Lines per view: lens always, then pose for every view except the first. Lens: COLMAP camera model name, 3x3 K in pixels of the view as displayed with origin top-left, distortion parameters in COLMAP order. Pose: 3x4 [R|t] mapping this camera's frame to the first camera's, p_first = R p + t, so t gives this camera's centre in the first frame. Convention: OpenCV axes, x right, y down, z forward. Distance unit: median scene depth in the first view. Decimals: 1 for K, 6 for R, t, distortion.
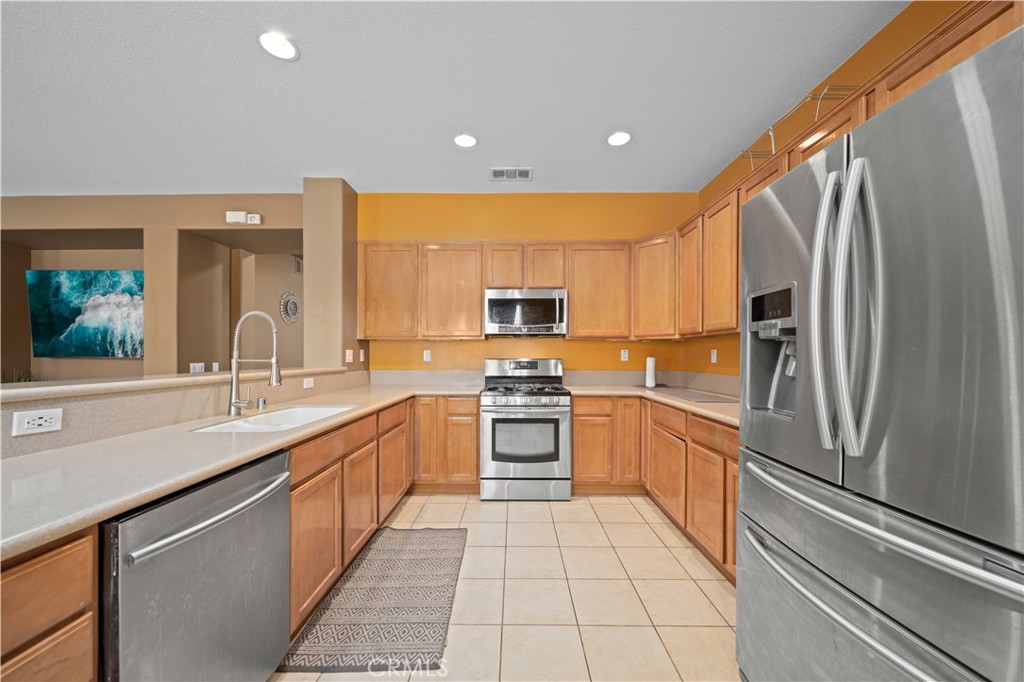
lens RADIAL K [[367.5, 0, 513.8], [0, 367.5, 356.2], [0, 0, 1]] dist [-0.001954, 0.000582]
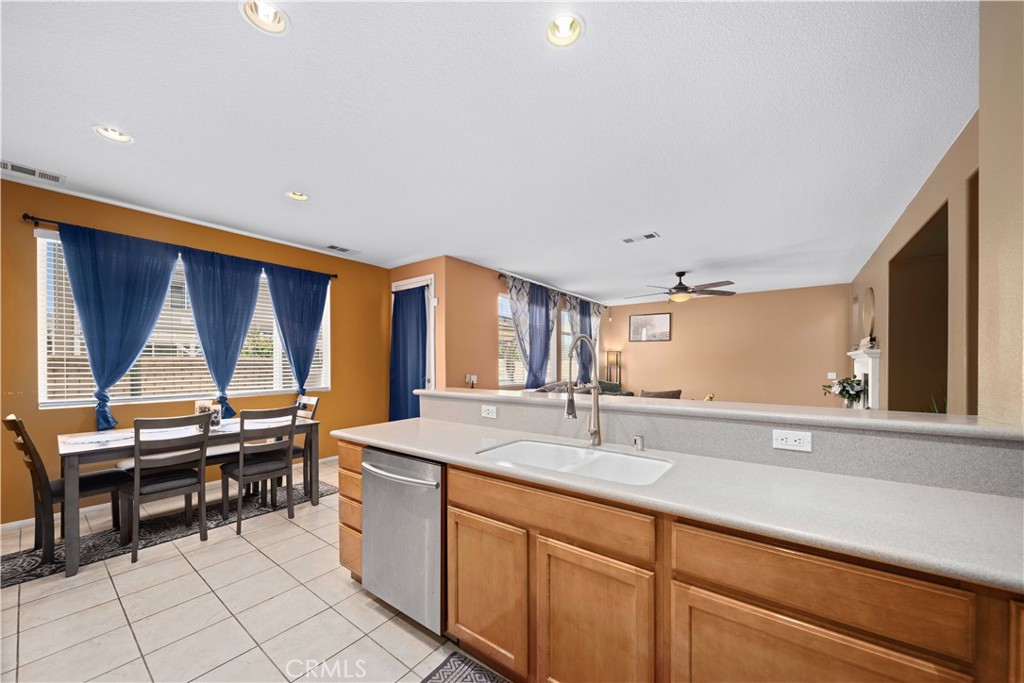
lens RADIAL K [[367.5, 0, 512.8], [0, 367.5, 369.3], [0, 0, 1]] dist [-0.001954, 0.000582]
pose [[-0.608688, 0.015069, -0.793267, 0.073117], [0.002761, 0.999854, 0.016874, -0.029843], [0.793405, 0.008081, -0.608641, 0.821992]]
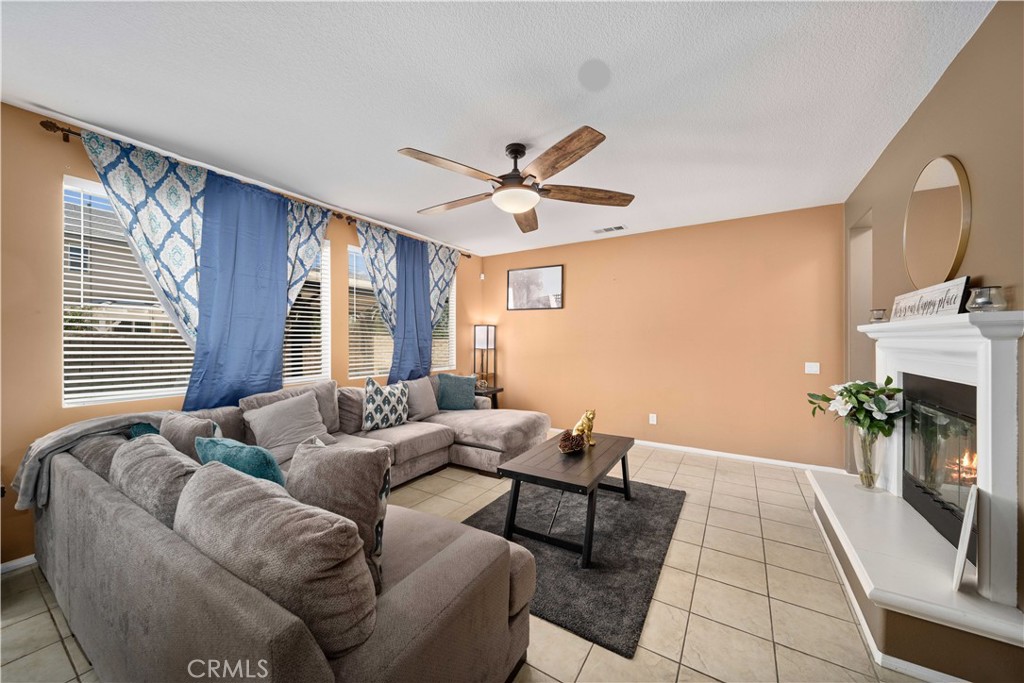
lens RADIAL K [[367.5, 0, 515.0], [0, 367.5, 339.2], [0, 0, 1]] dist [-0.001954, 0.000582]
pose [[-0.527607, 0.000625, -0.849488, -1.154497], [0.003074, 0.999995, -0.001174, -0.048613], [0.849483, -0.003230, -0.527606, 0.798114]]
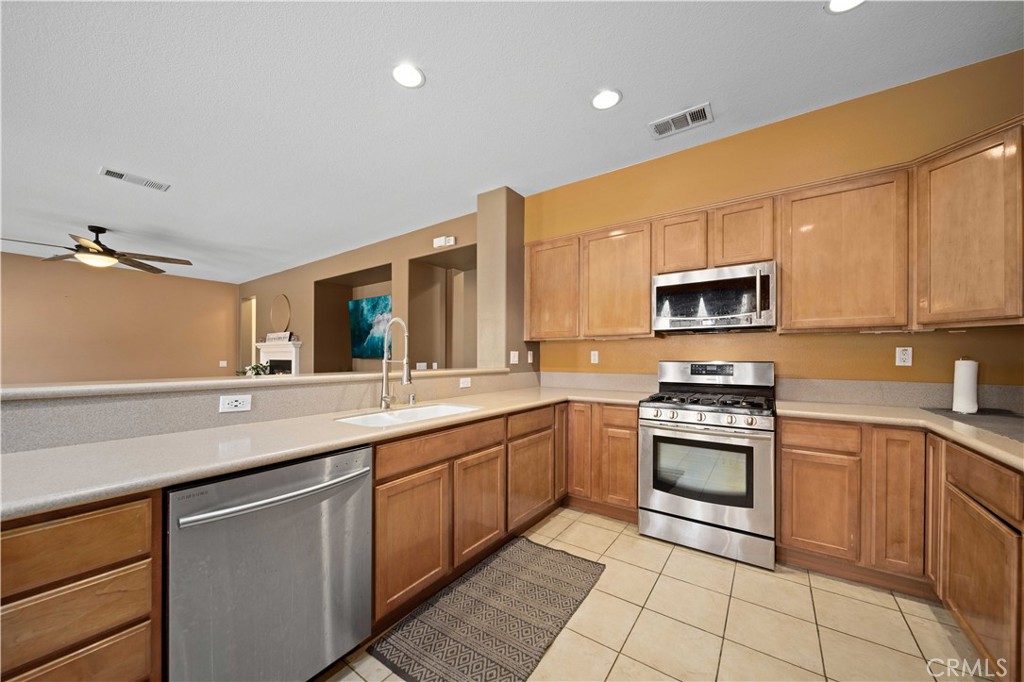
lens RADIAL K [[367.5, 0, 513.0], [0, 367.5, 357.0], [0, 0, 1]] dist [-0.001954, 0.000582]
pose [[0.818460, 0.000385, -0.574563, 0.143554], [-0.001183, 0.999999, -0.001015, -0.000494], [0.574562, 0.001510, 0.818460, 0.160664]]
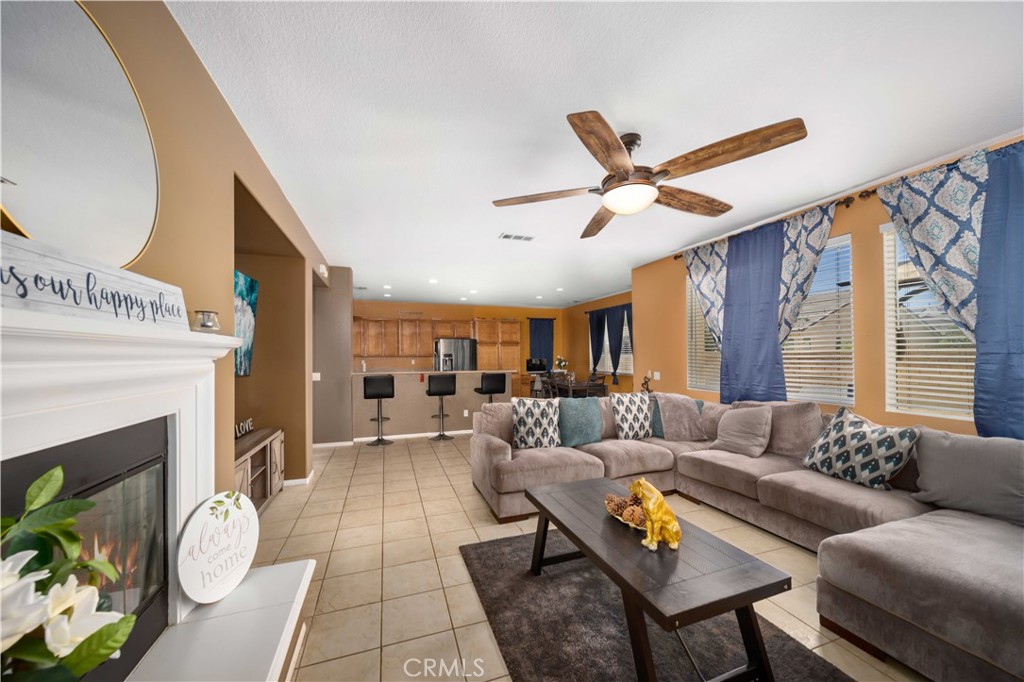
lens RADIAL K [[367.5, 0, 503.7], [0, 367.5, 355.4], [0, 0, 1]] dist [-0.001954, 0.000582]
pose [[-0.301417, -0.000109, 0.953492, -2.466162], [0.005788, 0.999981, 0.001945, -0.057878], [-0.953475, 0.006105, -0.301411, 0.822399]]
